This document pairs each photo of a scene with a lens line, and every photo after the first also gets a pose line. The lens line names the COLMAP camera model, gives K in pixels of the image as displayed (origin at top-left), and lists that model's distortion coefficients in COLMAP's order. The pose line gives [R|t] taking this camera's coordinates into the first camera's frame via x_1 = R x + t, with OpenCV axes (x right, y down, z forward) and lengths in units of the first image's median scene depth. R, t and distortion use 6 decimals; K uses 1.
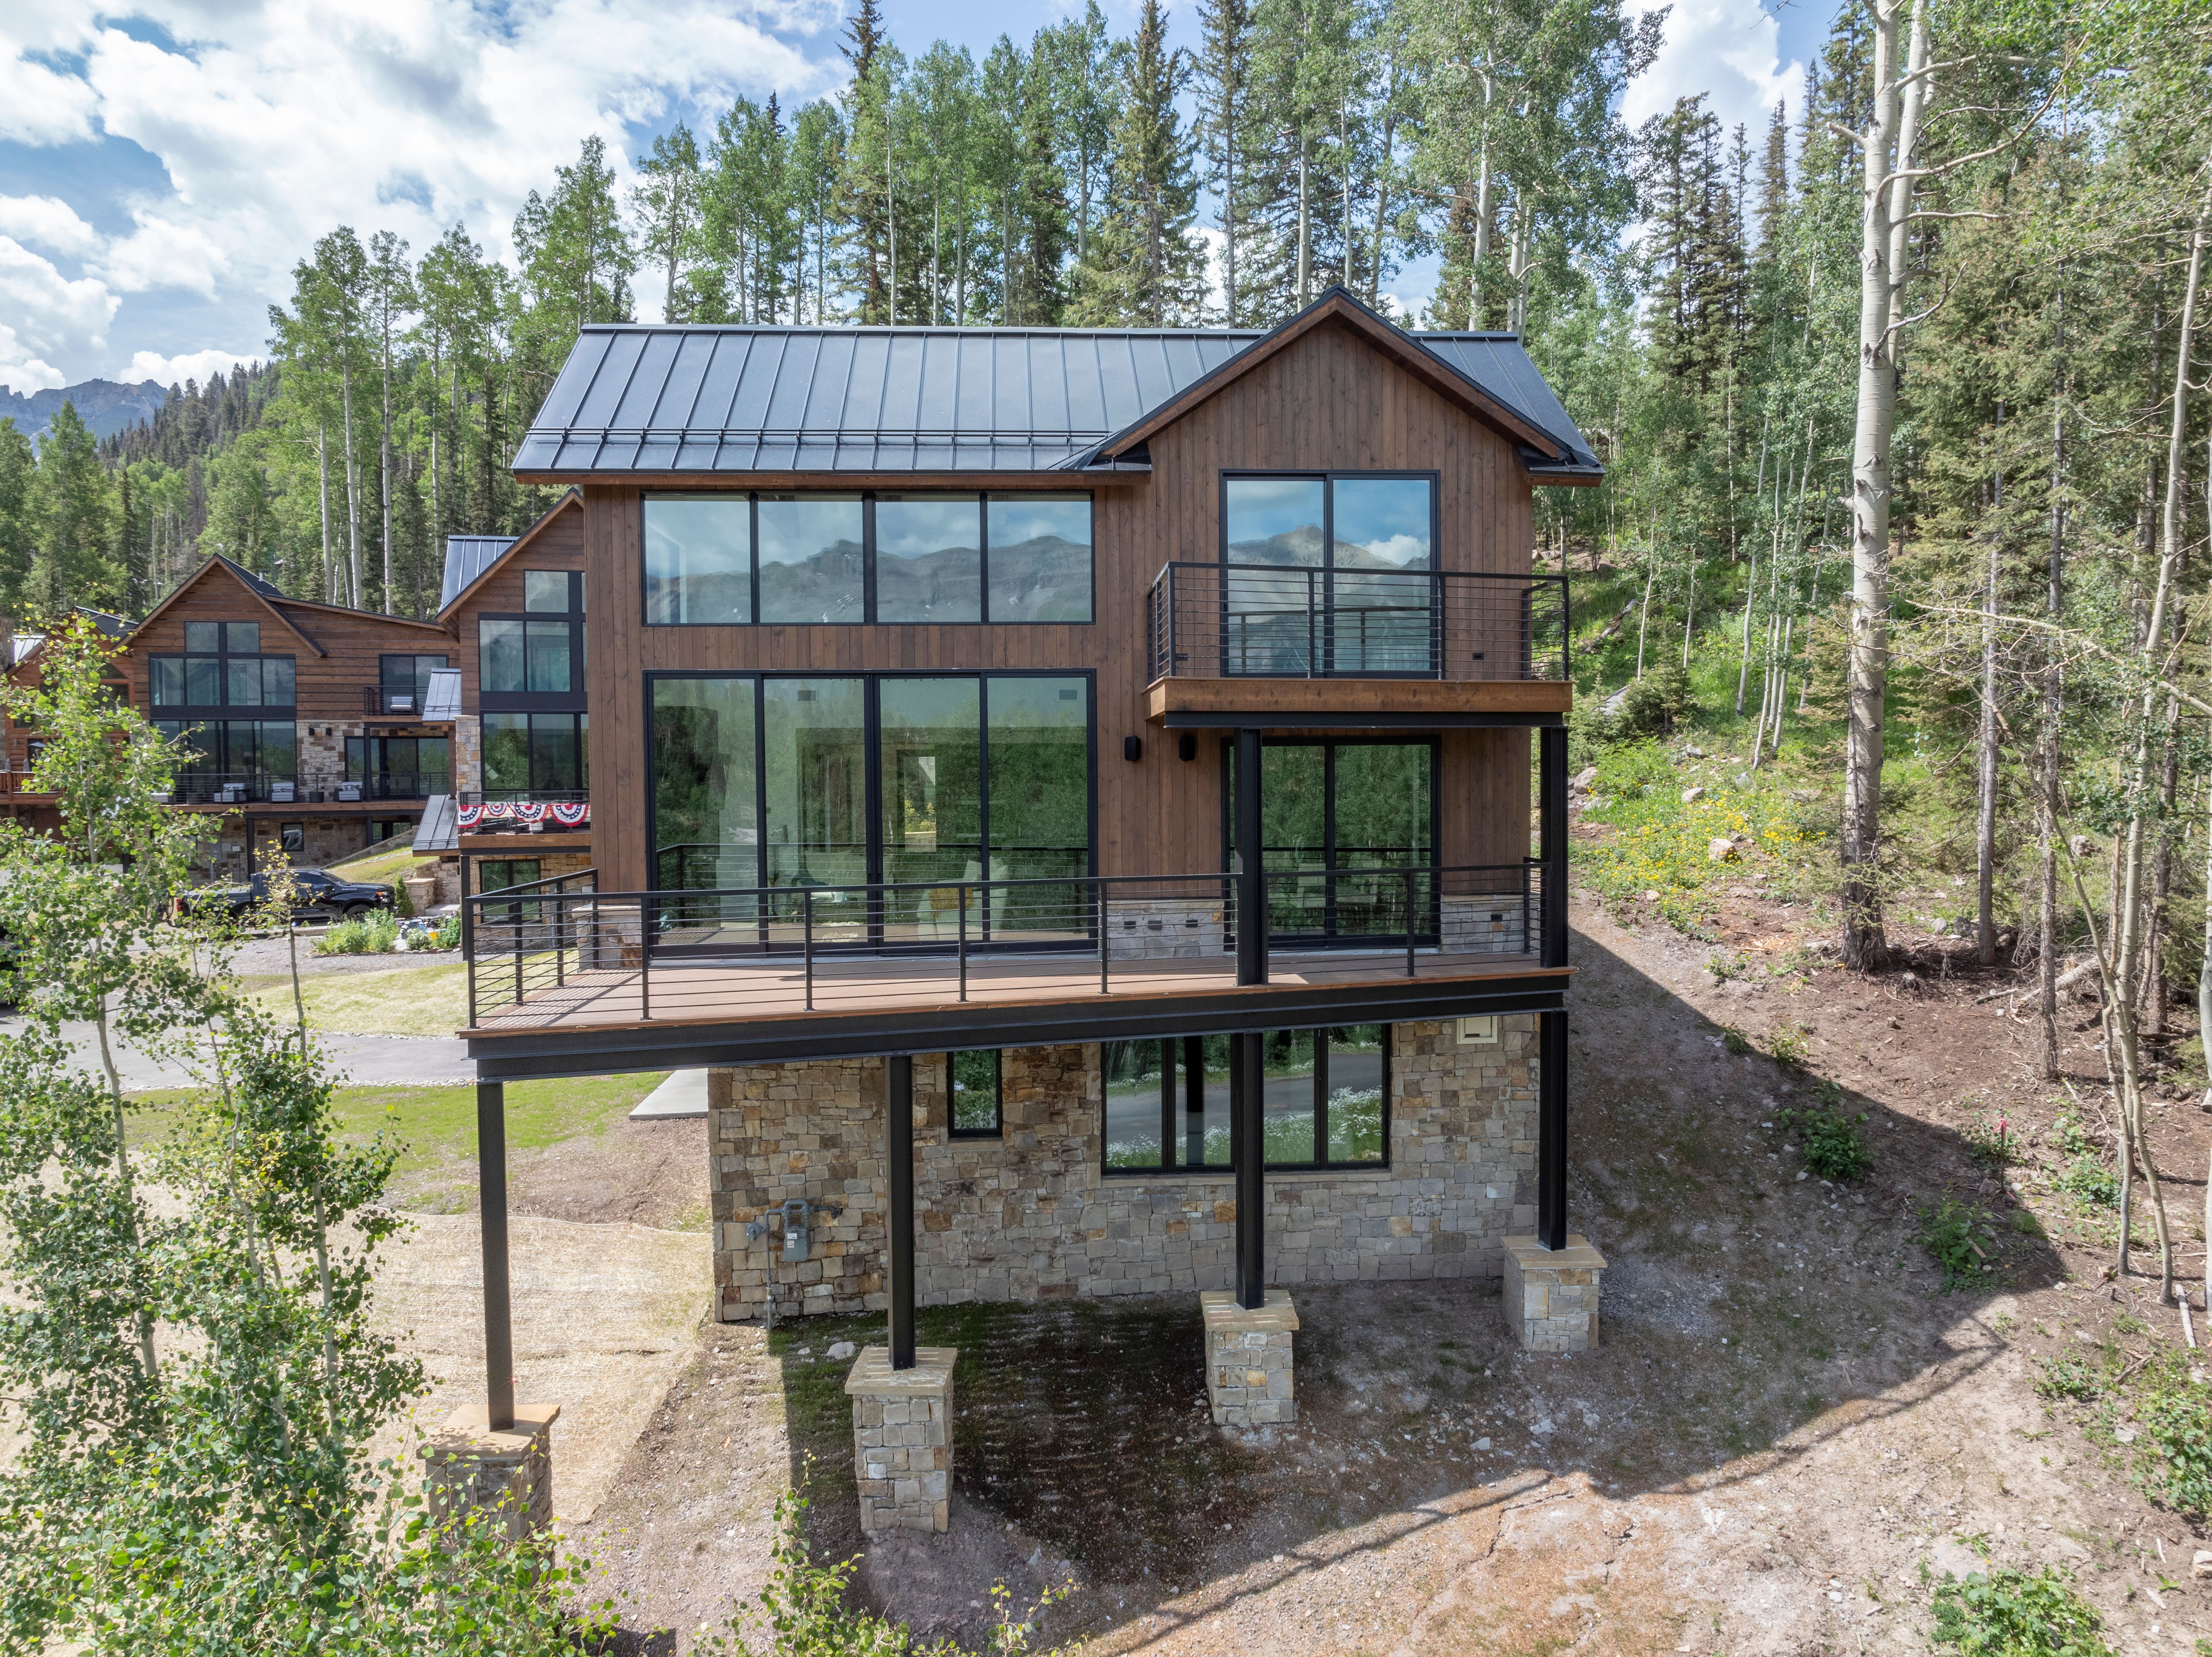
lens RADIAL K [[1529.1, 0, 1164.7], [0, 1529.1, 832.5], [0, 0, 1]] dist [-0.024663, -0.019627]
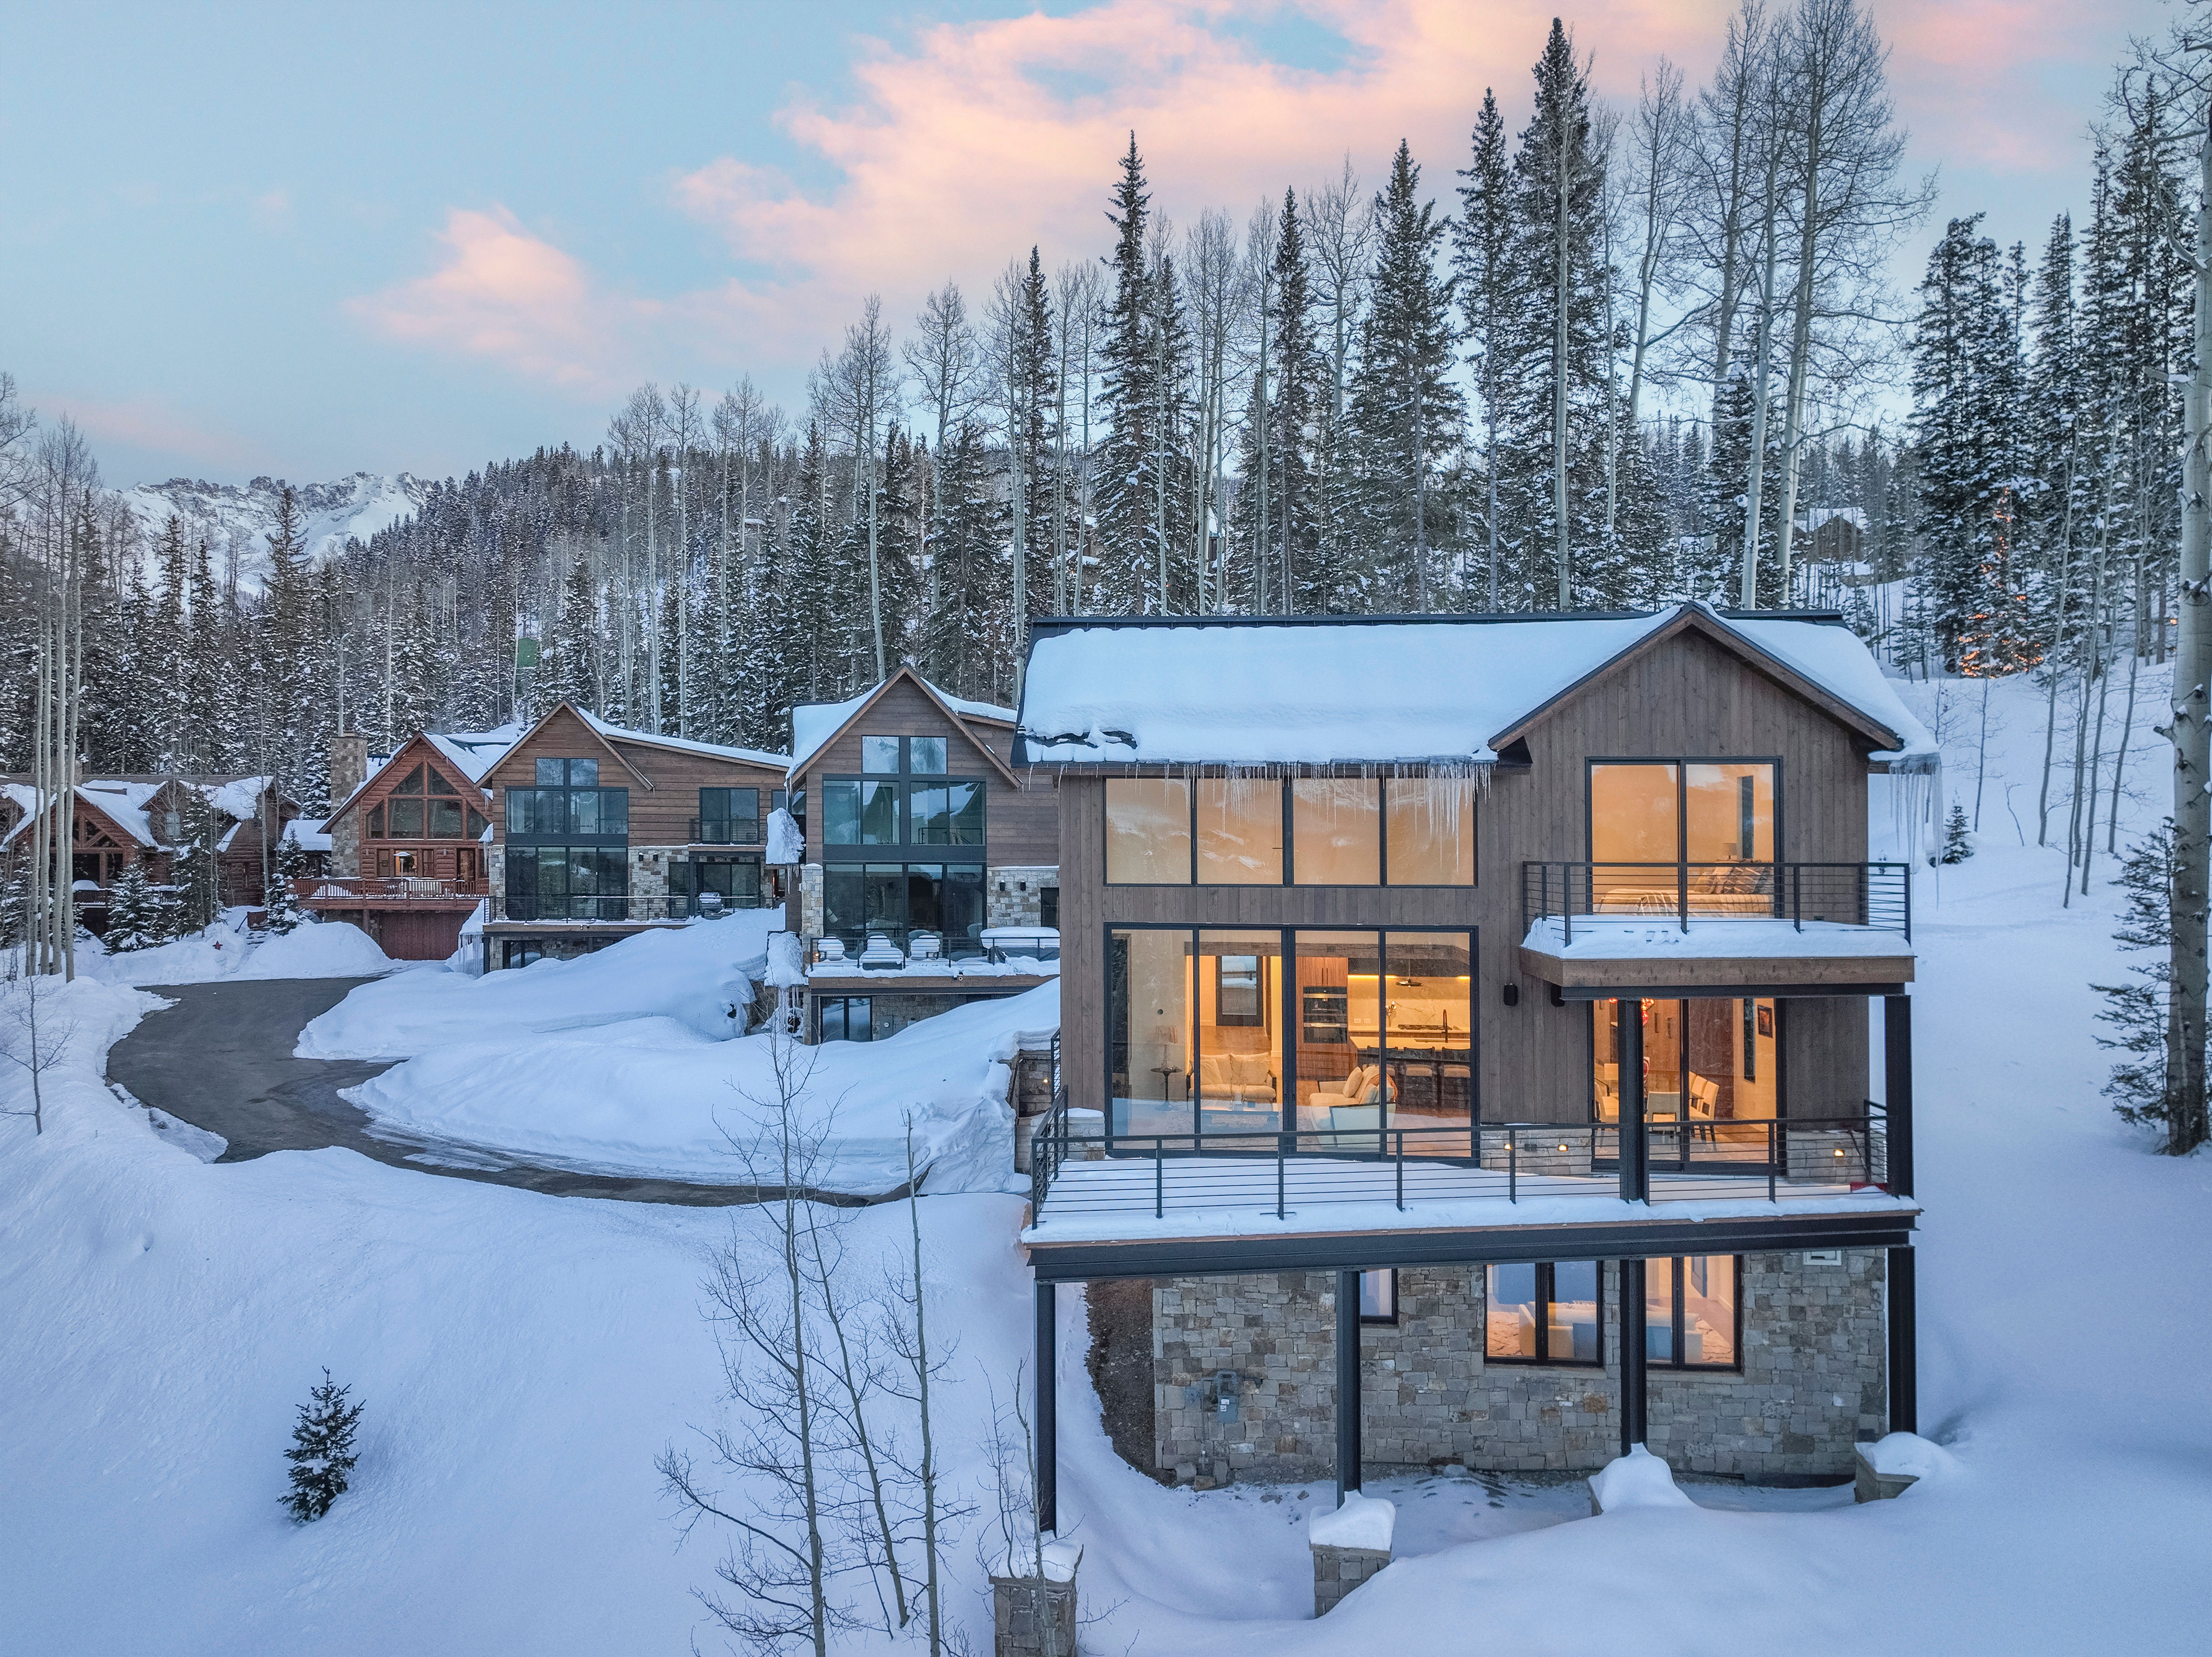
lens RADIAL K [[1553.0, 0, 1102.3], [0, 1553.0, 815.0], [0, 0, 1]] dist [0.005132, 0.001375]
pose [[0.986647, 0.008544, -0.162650, -0.055339], [-0.018216, 0.998147, -0.058065, -0.047562], [0.161853, 0.060252, 0.984974, -0.096300]]
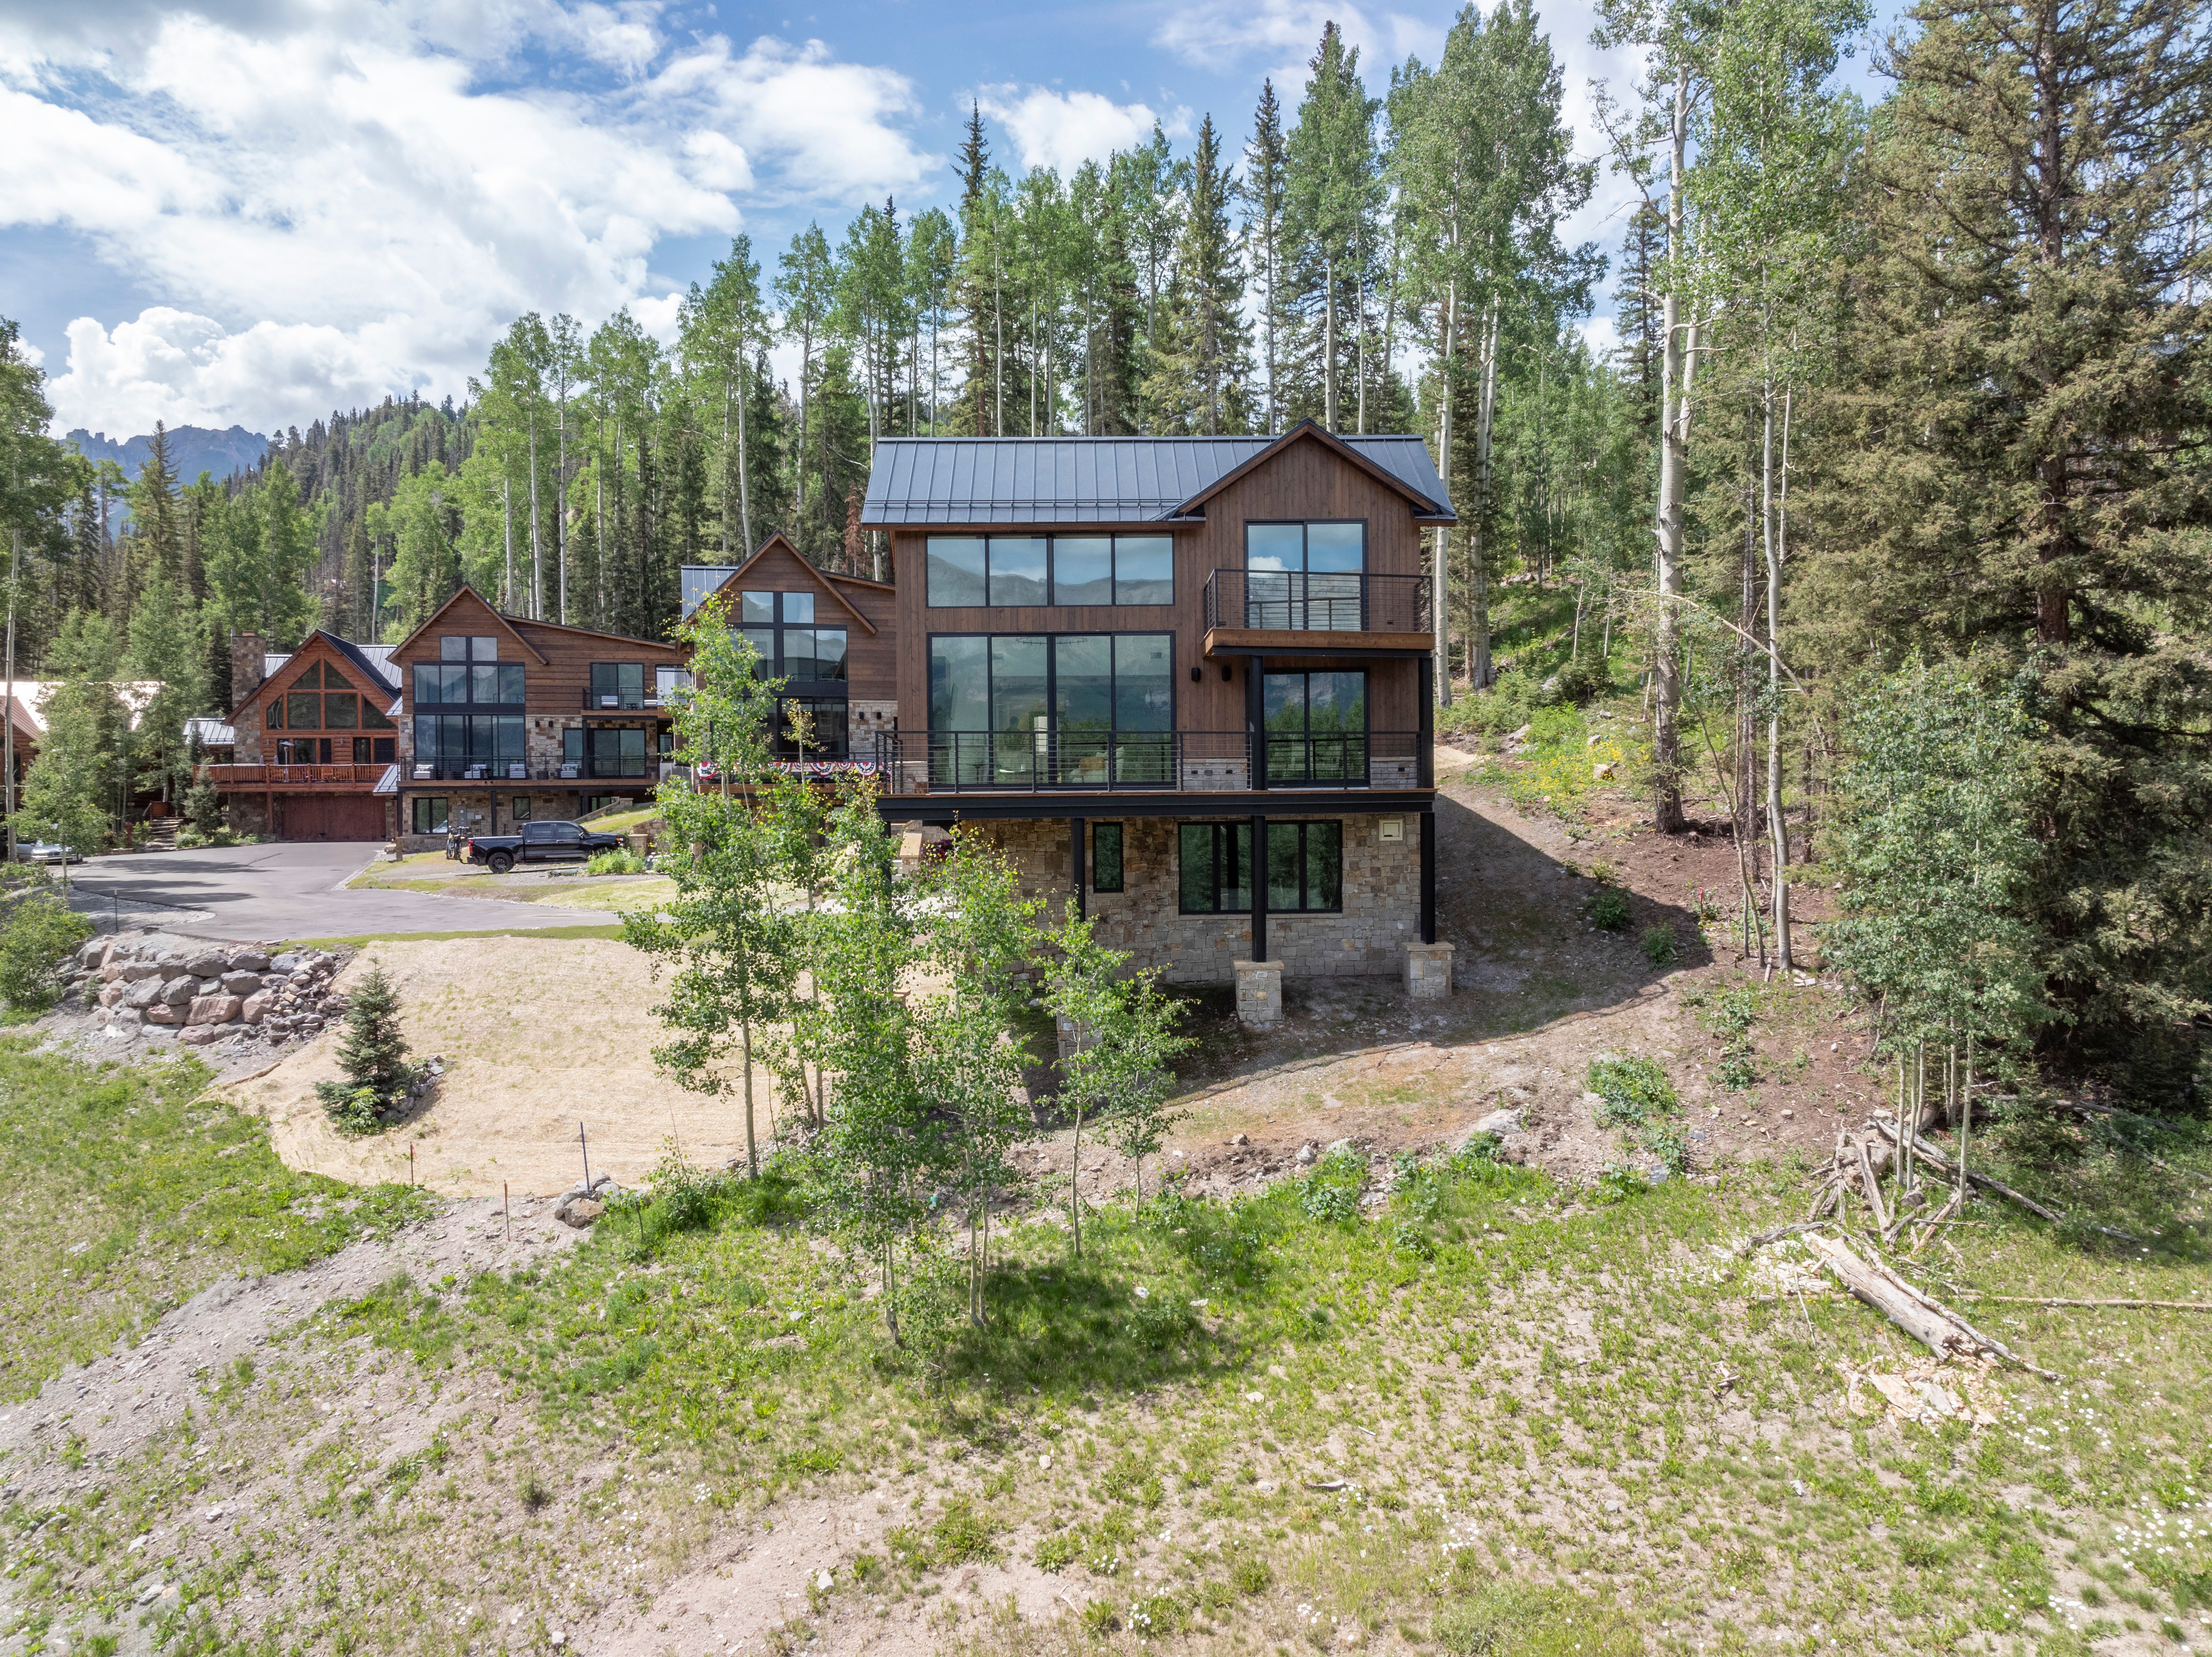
lens RADIAL K [[1529.1, 0, 1164.7], [0, 1529.1, 832.5], [0, 0, 1]] dist [-0.024663, -0.019627]
pose [[0.999241, -0.001808, -0.038902, 0.004913], [0.000987, 0.999777, -0.021115, 0.068323], [0.038931, 0.021060, 0.999020, -0.320186]]
